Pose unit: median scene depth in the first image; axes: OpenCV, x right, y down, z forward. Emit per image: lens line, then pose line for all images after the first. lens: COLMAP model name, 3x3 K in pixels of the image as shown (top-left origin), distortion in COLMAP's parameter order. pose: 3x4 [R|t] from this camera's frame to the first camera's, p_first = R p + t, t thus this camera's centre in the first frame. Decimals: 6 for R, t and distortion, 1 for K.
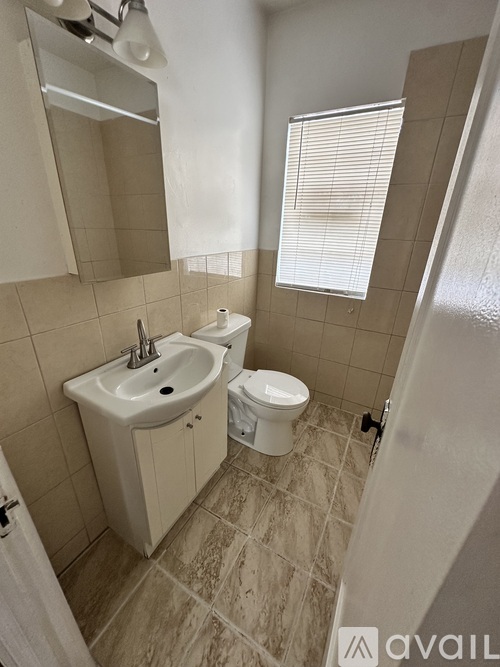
lens RADIAL K [[266.4, 0, 249.6], [0, 266.4, 332.3], [0, 0, 1]] dist [-0.000330, -0.000039]
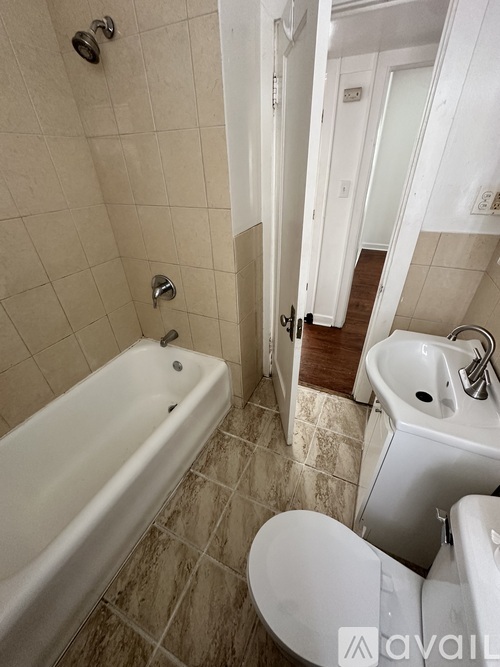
lens RADIAL K [[266.4, 0, 251.8], [0, 266.4, 333.7], [0, 0, 1]] dist [-0.000330, -0.000039]
pose [[-0.996660, 0.037693, -0.072449, 0.310962], [-0.036863, 0.583974, 0.810935, -0.583223], [0.072875, 0.810897, -0.580634, 1.236582]]
